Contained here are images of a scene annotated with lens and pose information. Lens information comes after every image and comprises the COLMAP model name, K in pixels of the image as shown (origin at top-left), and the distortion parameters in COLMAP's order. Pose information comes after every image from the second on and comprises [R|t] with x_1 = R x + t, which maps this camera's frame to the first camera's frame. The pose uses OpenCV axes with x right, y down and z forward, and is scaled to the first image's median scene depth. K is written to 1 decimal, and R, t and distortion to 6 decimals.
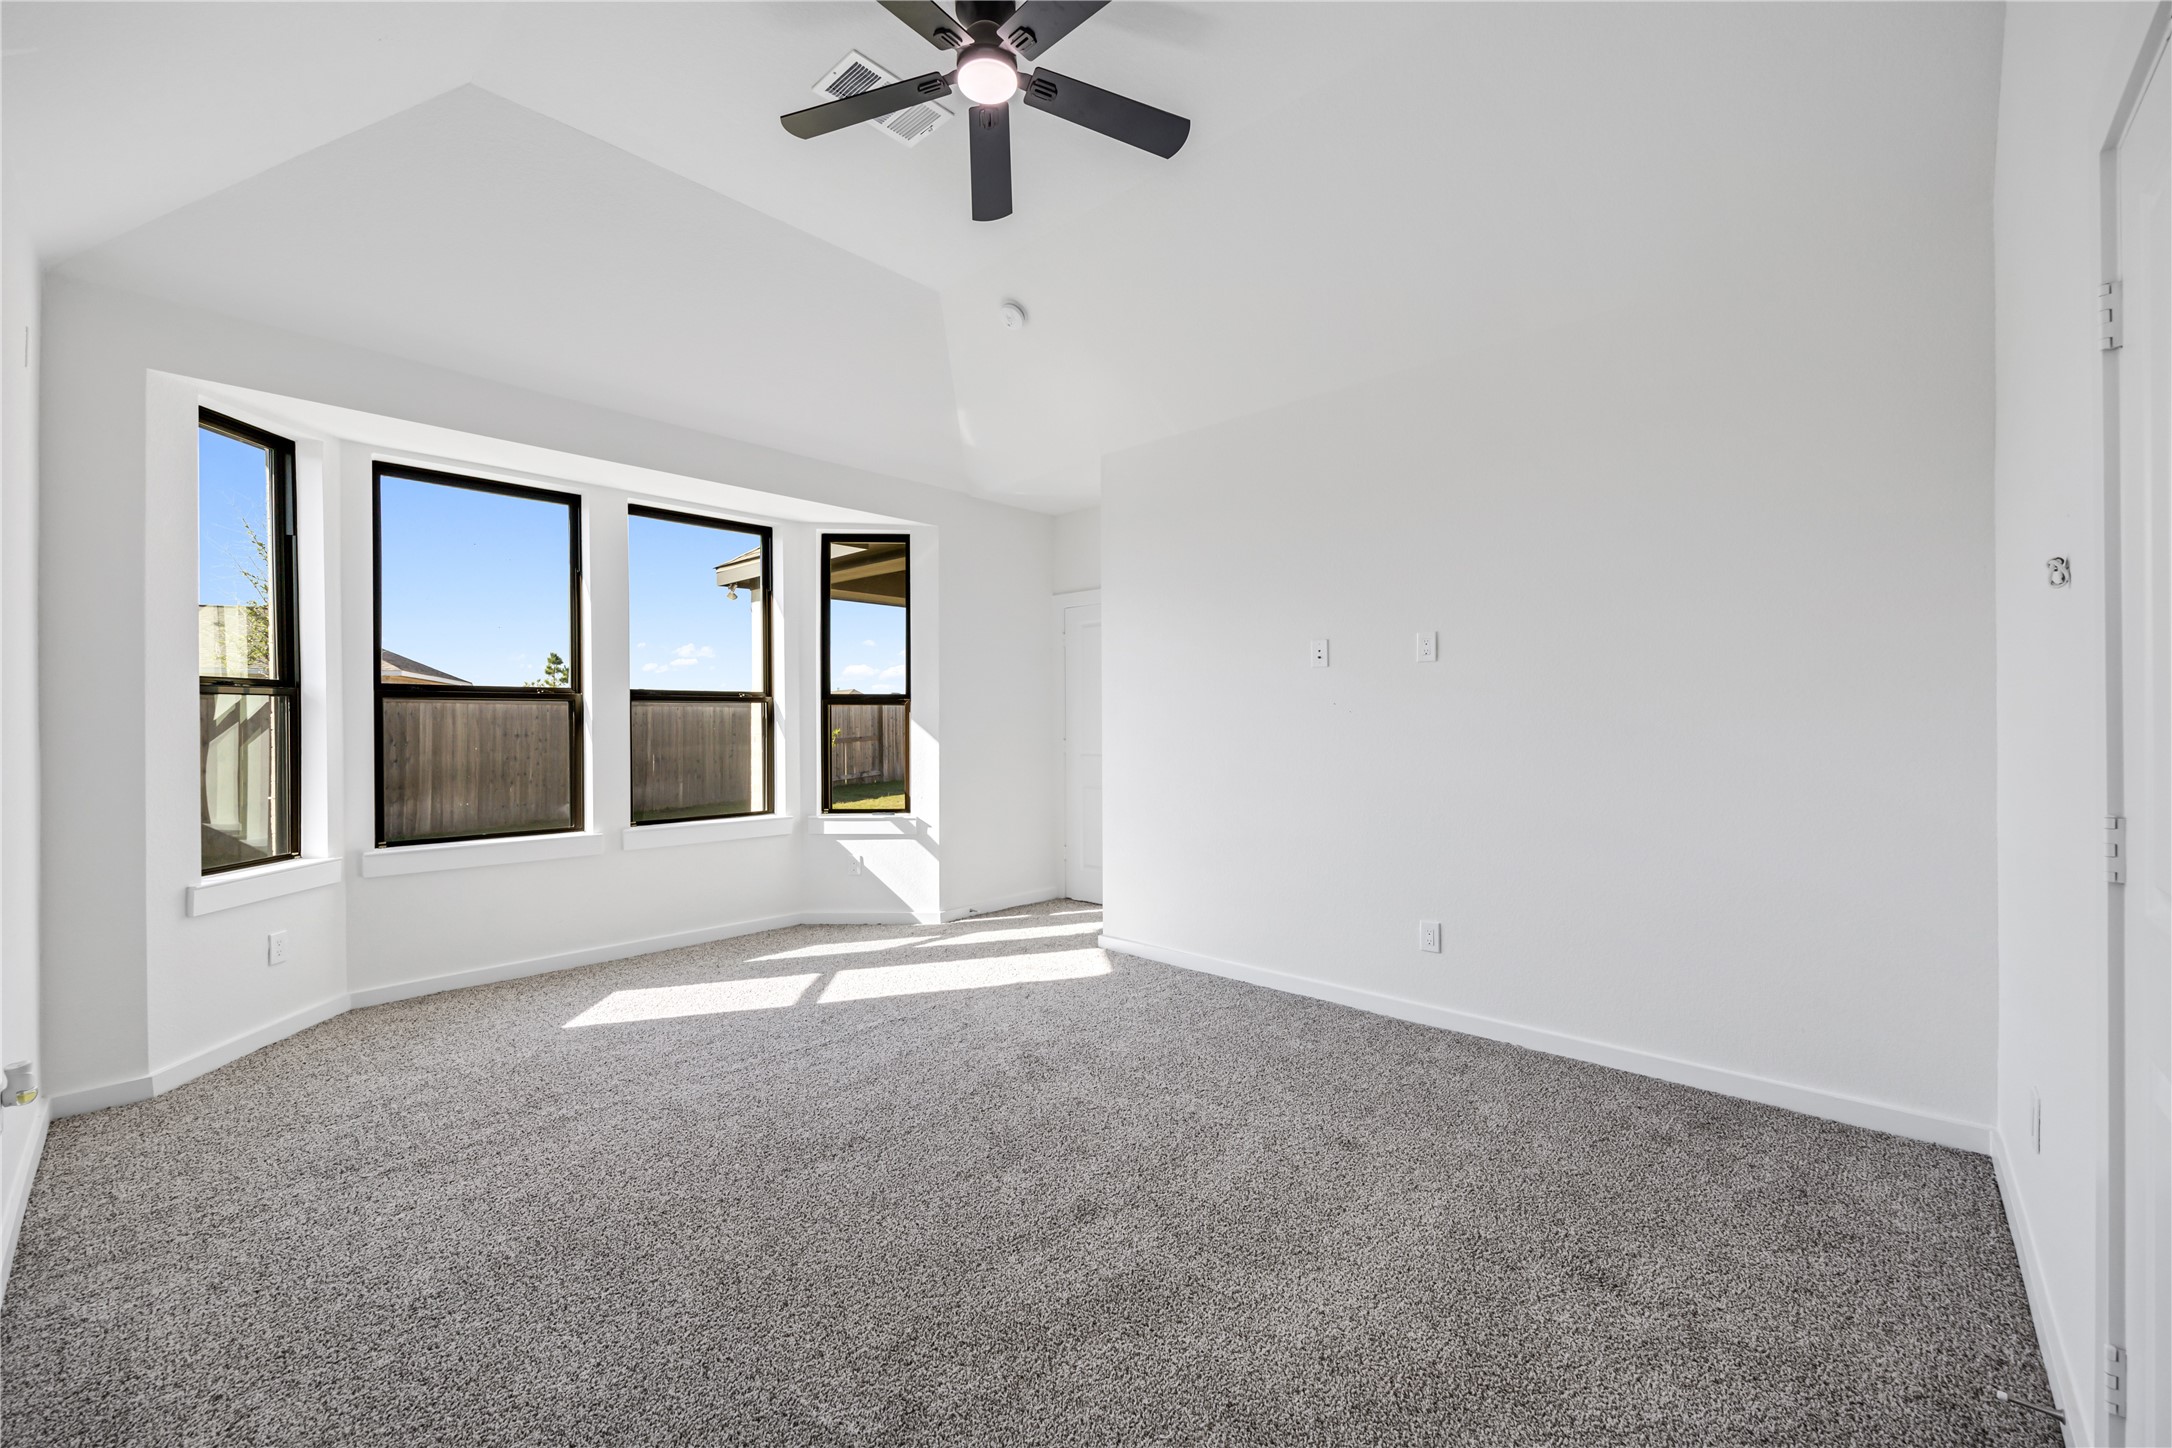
lens RADIAL K [[859.0, 0, 1064.4], [0, 859.0, 718.3], [0, 0, 1]] dist [-0.008069, 0.001103]
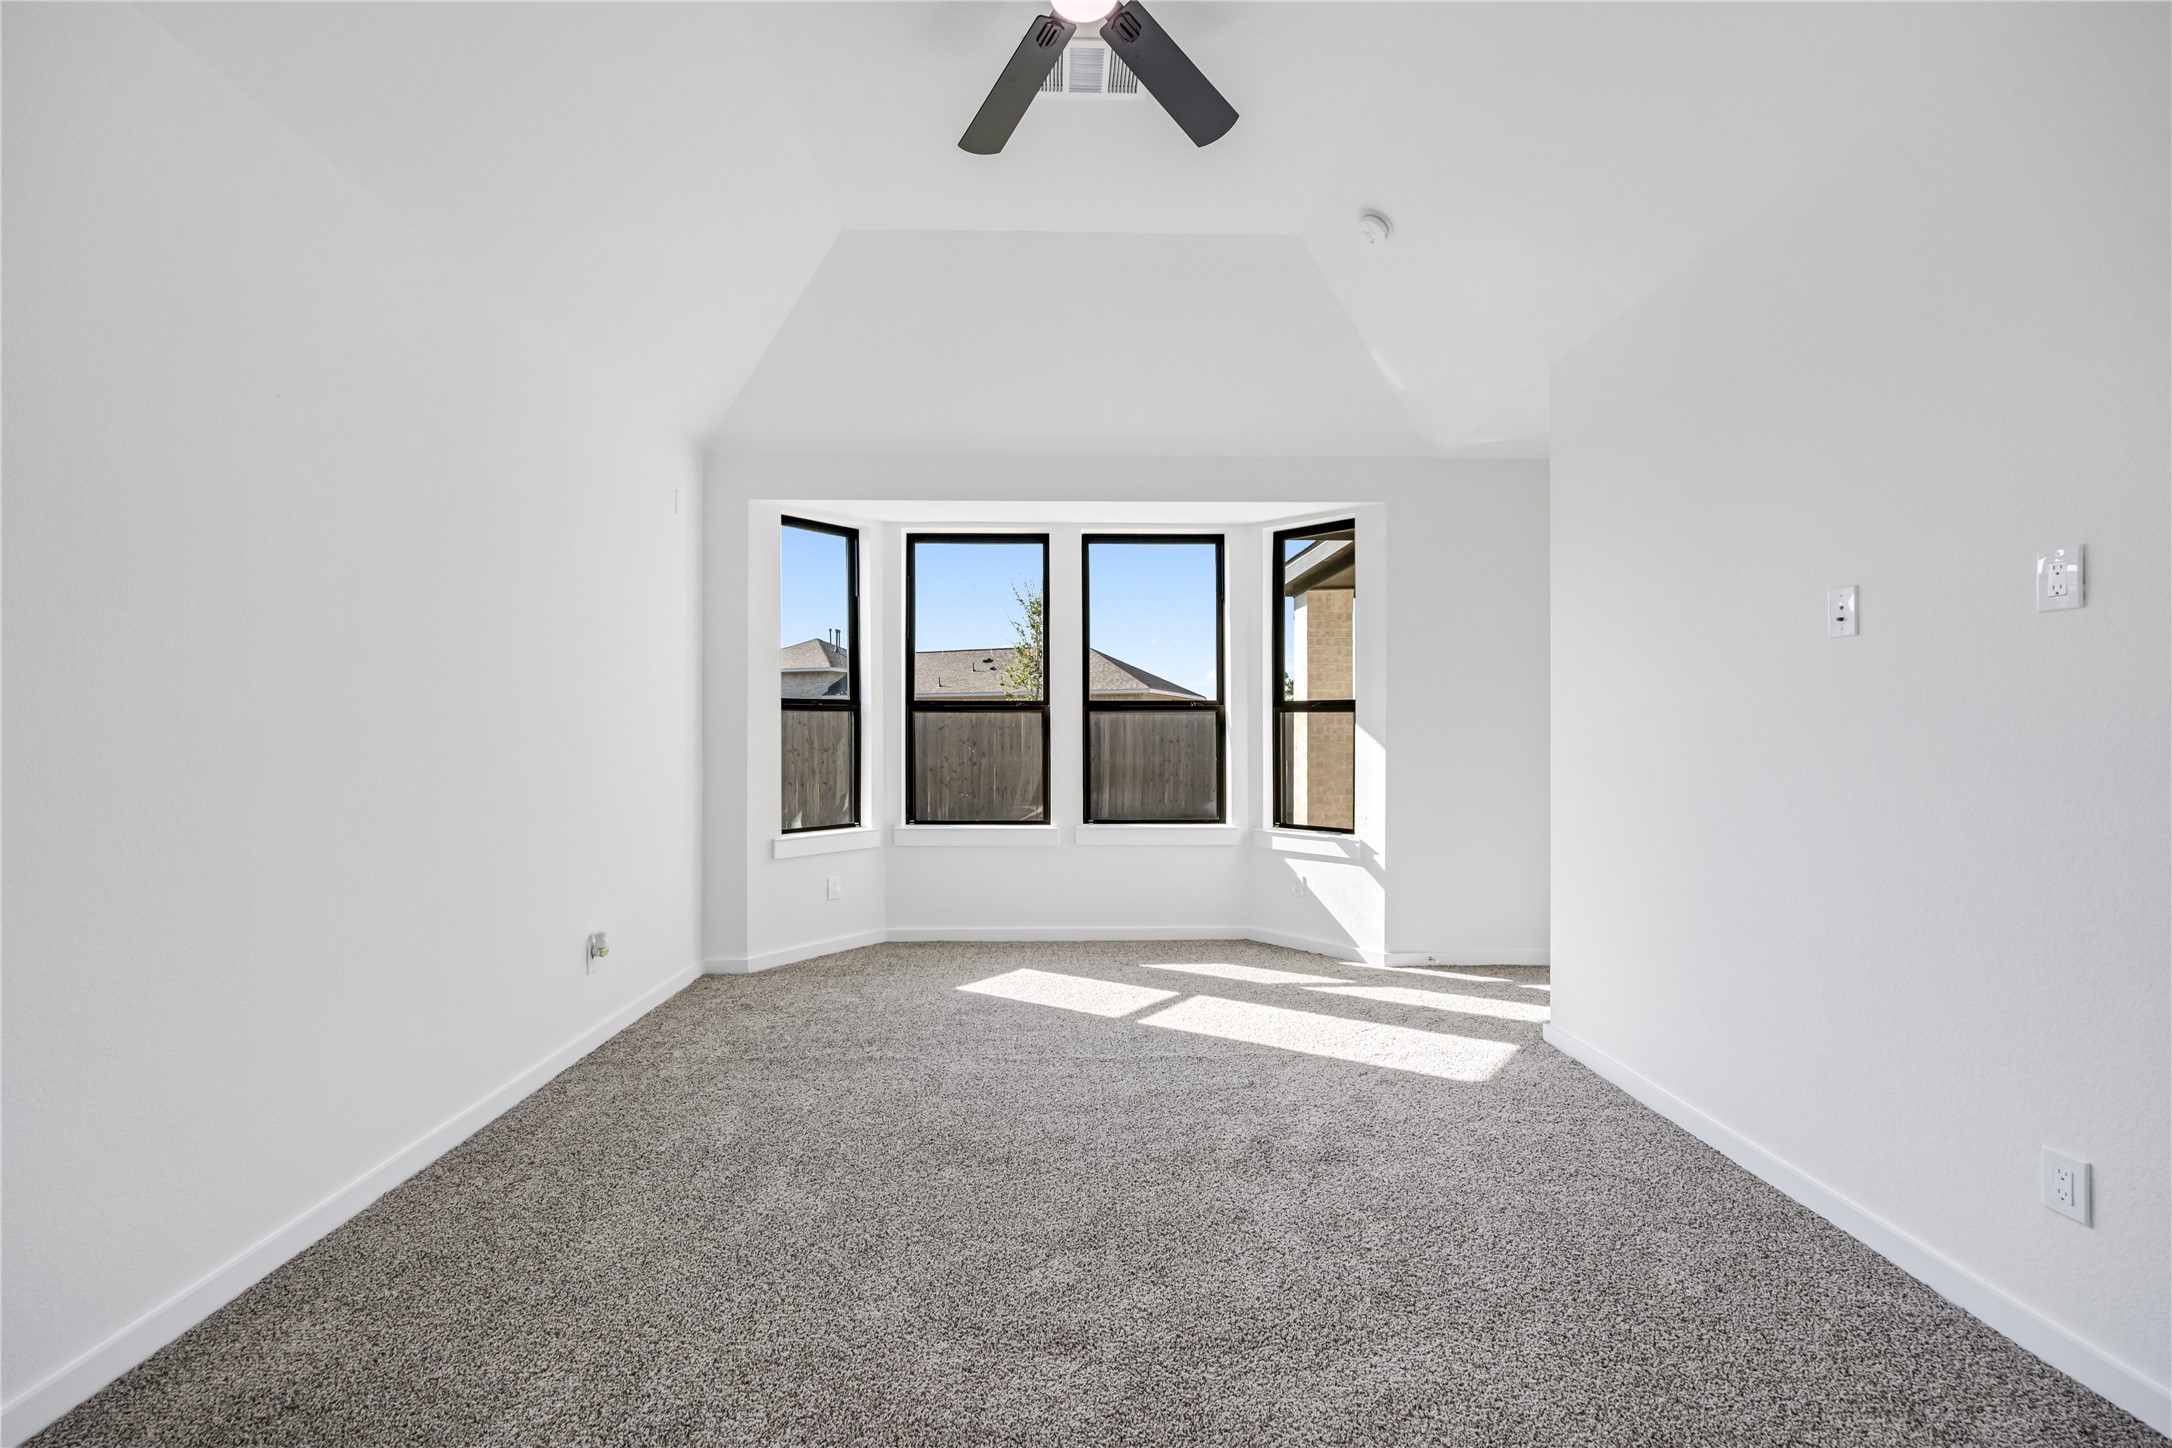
lens RADIAL K [[859.0, 0, 1075.9], [0, 859.0, 728.0], [0, 0, 1]] dist [-0.008069, 0.001103]
pose [[0.707884, 0.001670, -0.706327, 0.315076], [-0.000858, 0.999999, 0.001504, -0.000266], [0.706328, -0.000458, 0.707884, 0.231612]]
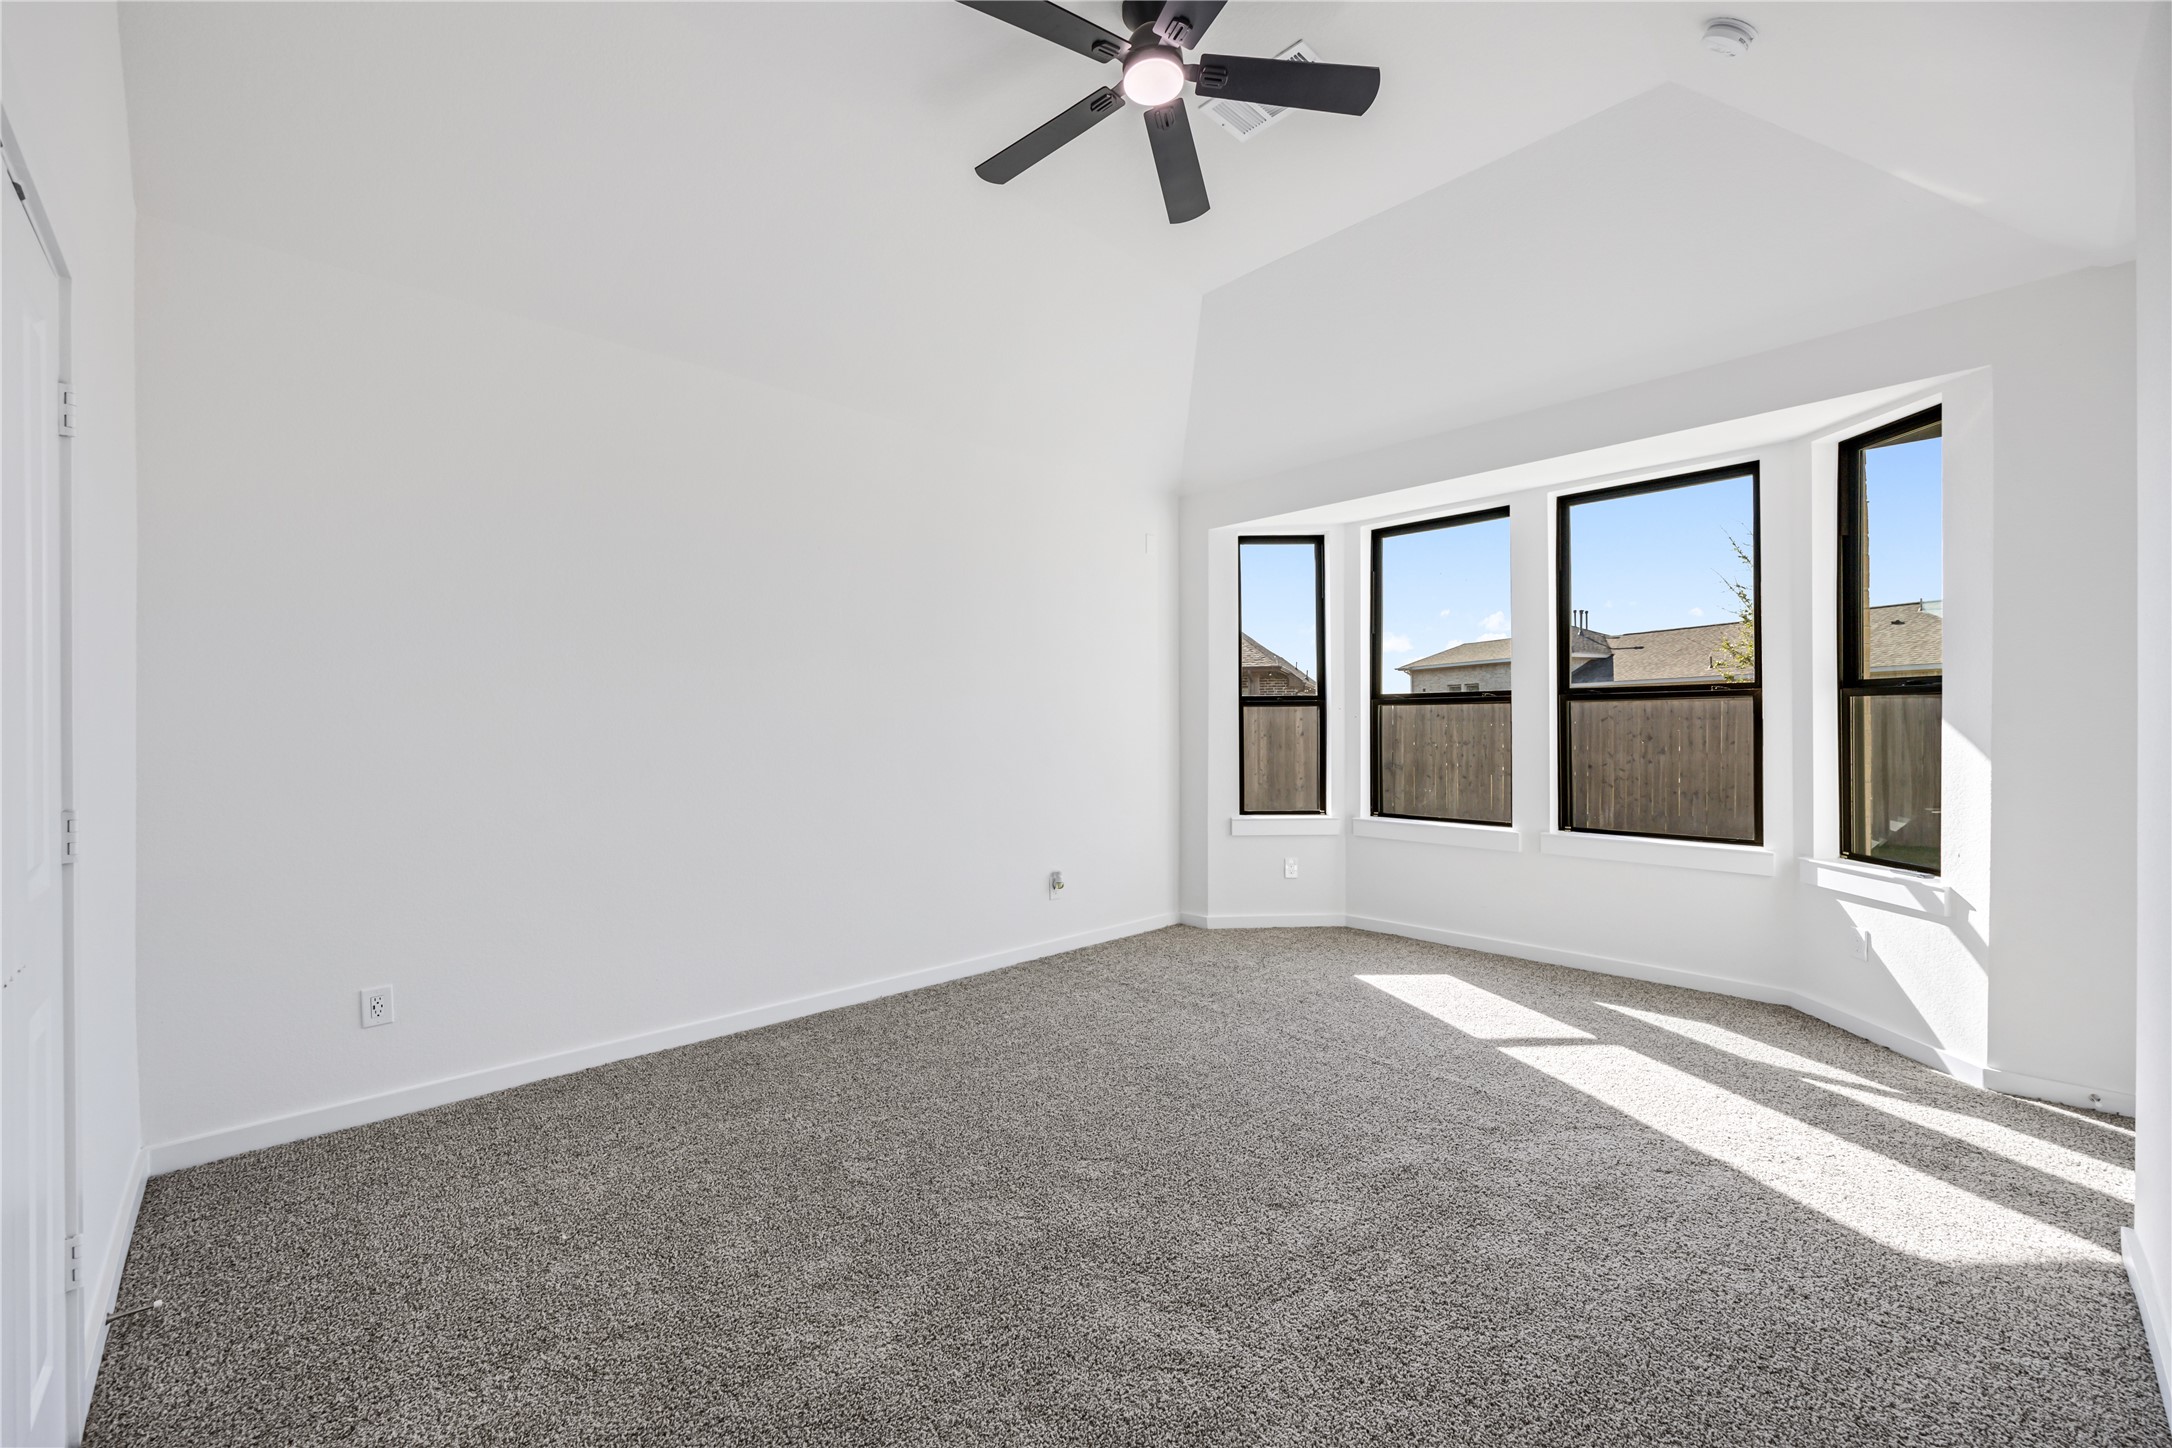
lens RADIAL K [[859.0, 0, 1086.7], [0, 859.0, 725.7], [0, 0, 1]] dist [-0.008069, 0.001103]
pose [[-0.033232, 0.005393, -0.999433, 0.553287], [0.006205, 0.999967, 0.005189, -0.001162], [0.999428, -0.006029, -0.033264, 0.577125]]
